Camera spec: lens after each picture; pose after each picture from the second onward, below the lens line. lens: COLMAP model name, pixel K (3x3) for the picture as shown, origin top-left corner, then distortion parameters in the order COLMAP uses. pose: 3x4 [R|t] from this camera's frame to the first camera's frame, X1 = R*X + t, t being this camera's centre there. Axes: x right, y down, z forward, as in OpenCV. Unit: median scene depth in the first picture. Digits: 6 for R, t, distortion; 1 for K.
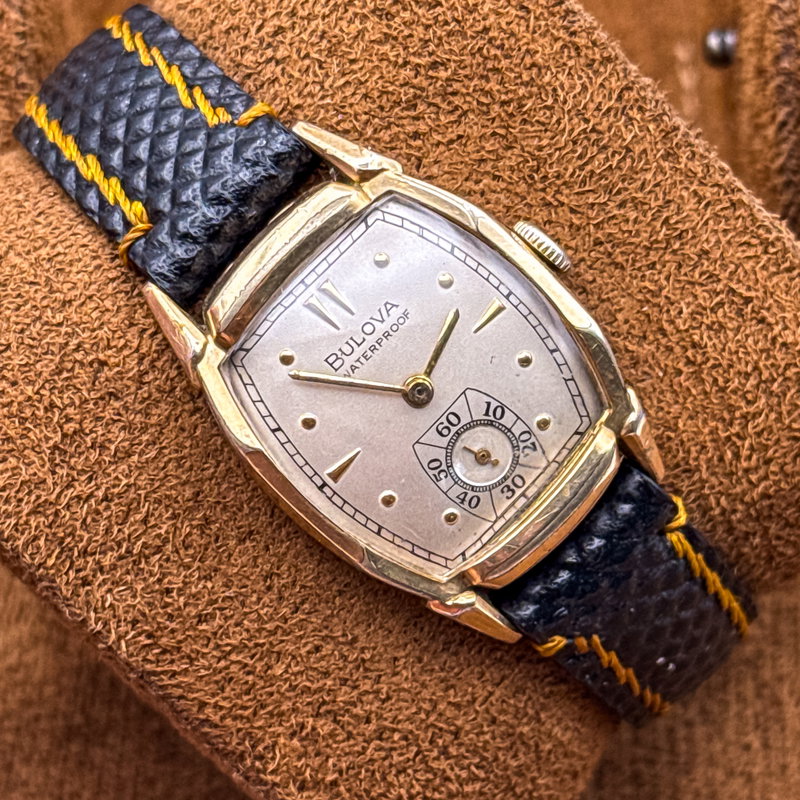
lens RADIAL K [[4172.9, 0, 416.4], [0, 4172.9, 442.5], [0, 0, 1]] dist [0.497420, 0.000000]
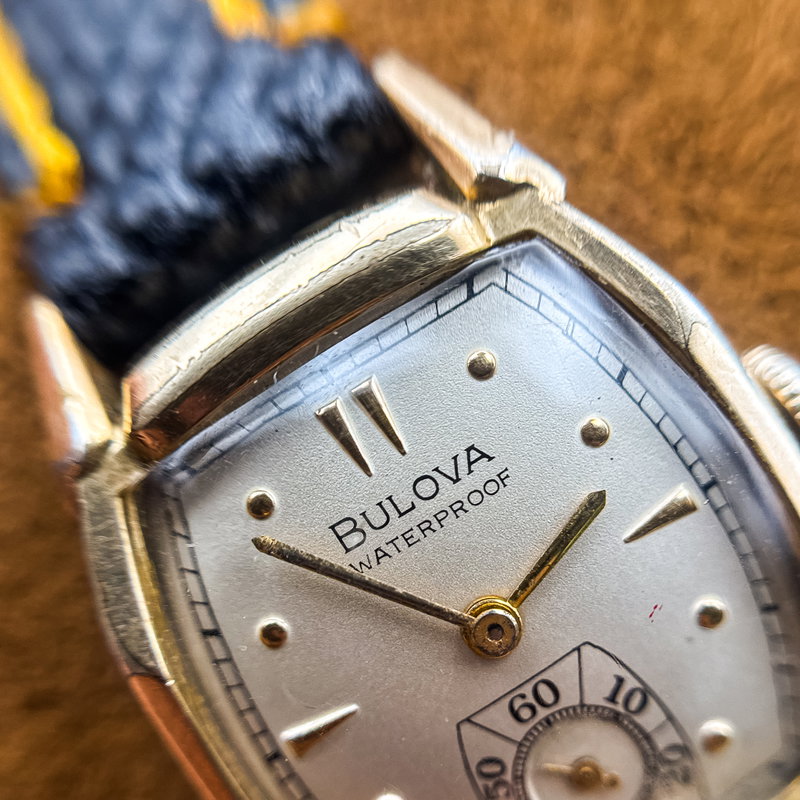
lens RADIAL K [[1426.3, 0, 400.5], [0, 1426.3, 459.8], [0, 0, 1]] dist [0.624579, 0.000000]
pose [[0.971092, 0.234402, -0.045119, -0.007349], [-0.232340, 0.971518, 0.046589, -0.038023], [0.054754, -0.034759, 0.997895, 0.819944]]
